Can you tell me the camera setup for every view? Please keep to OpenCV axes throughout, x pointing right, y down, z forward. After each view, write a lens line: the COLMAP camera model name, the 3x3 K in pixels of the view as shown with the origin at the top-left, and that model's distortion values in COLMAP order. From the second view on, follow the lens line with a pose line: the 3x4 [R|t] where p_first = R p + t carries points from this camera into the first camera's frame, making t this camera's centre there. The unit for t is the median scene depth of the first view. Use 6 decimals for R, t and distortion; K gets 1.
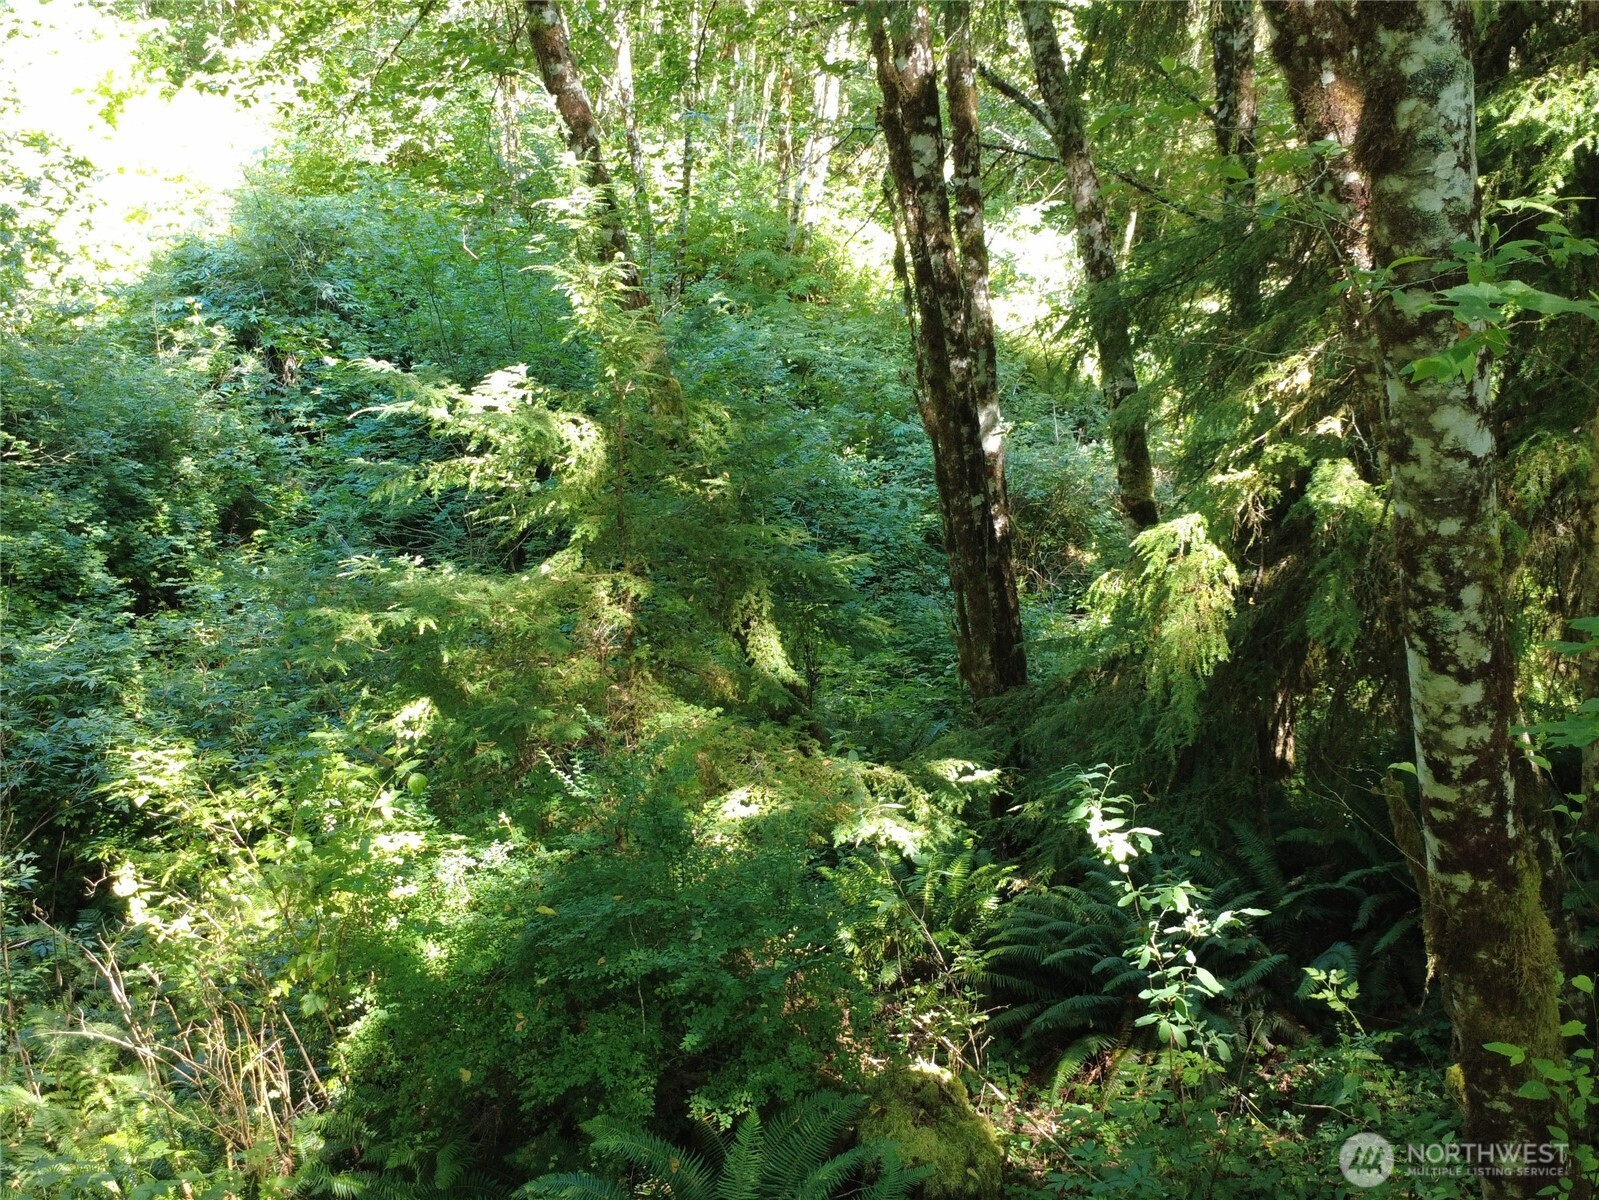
lens RADIAL K [[1599.3, 0, 799.5], [0, 1599.3, 600.0], [0, 0, 1]] dist [0.010647, 0.007647]
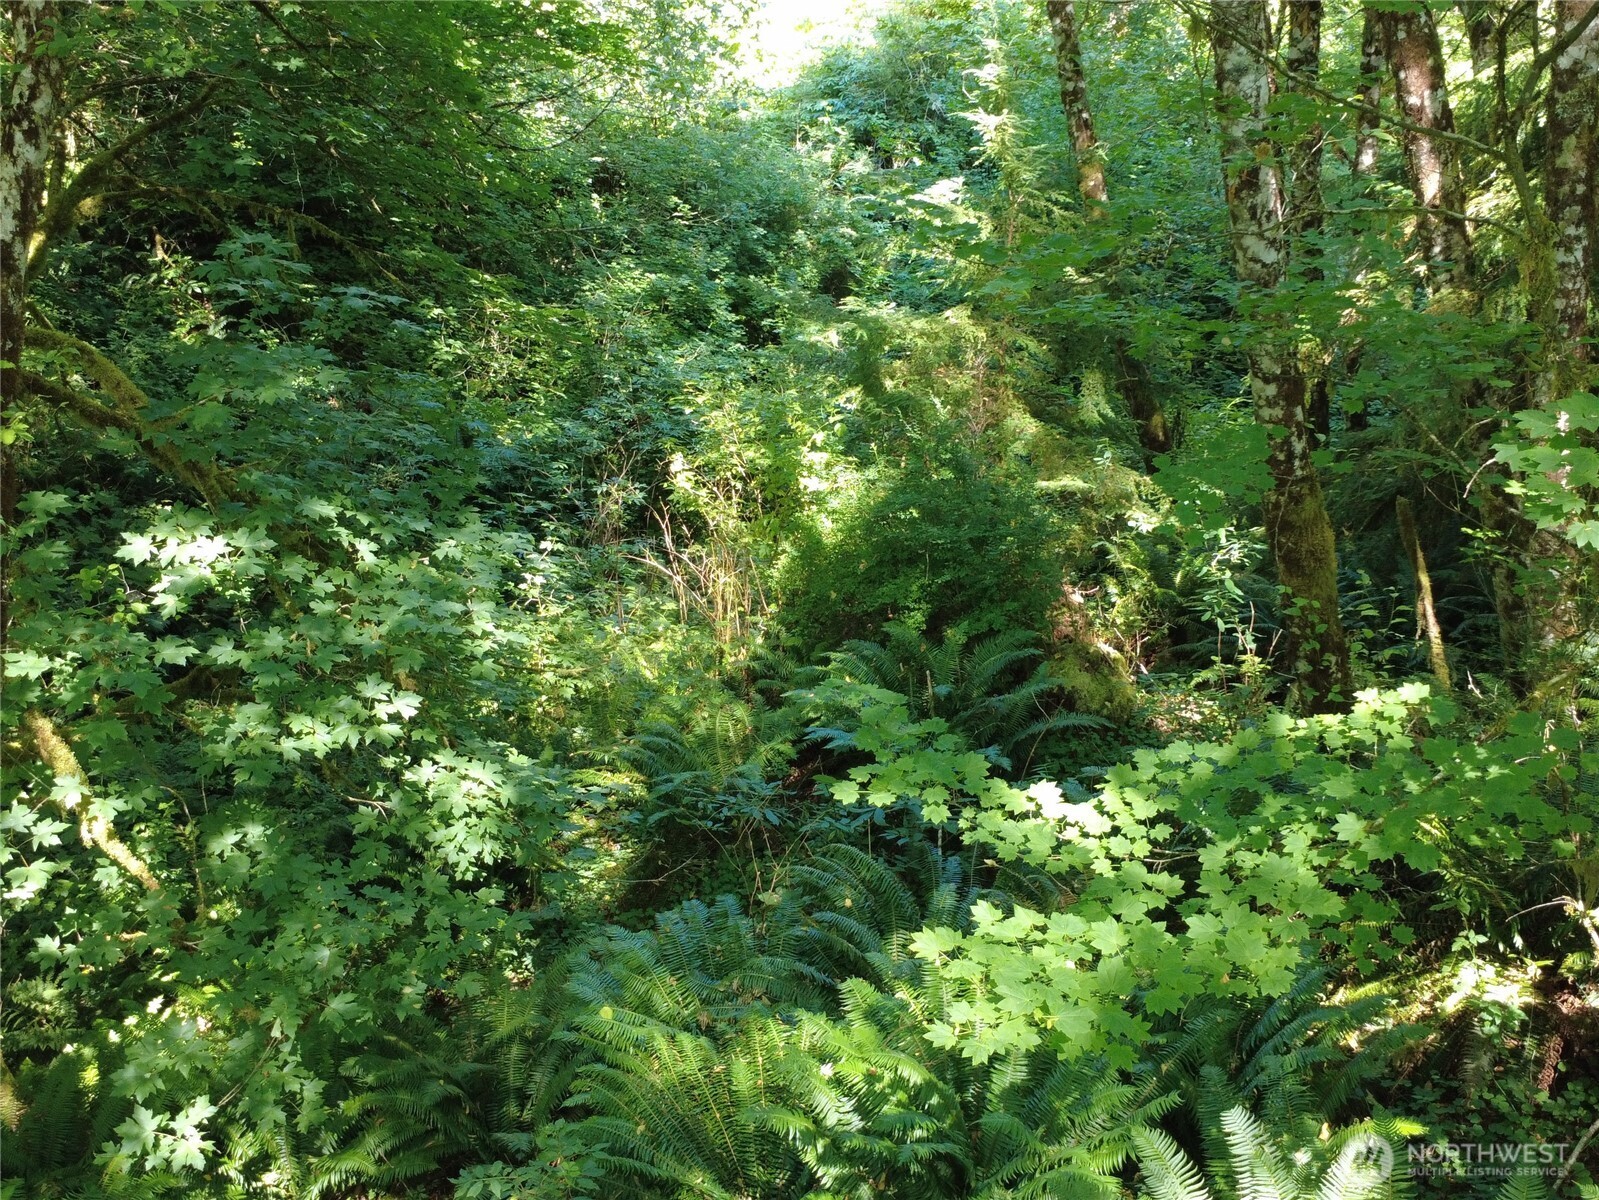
lens RADIAL K [[1599.3, 0, 799.5], [0, 1599.3, 600.0], [0, 0, 1]] dist [0.010647, 0.007647]
pose [[0.916544, 0.181858, -0.356194, 0.133589], [-0.140816, 0.980345, 0.138183, 0.025350], [0.374323, -0.076493, 0.924138, -0.215675]]
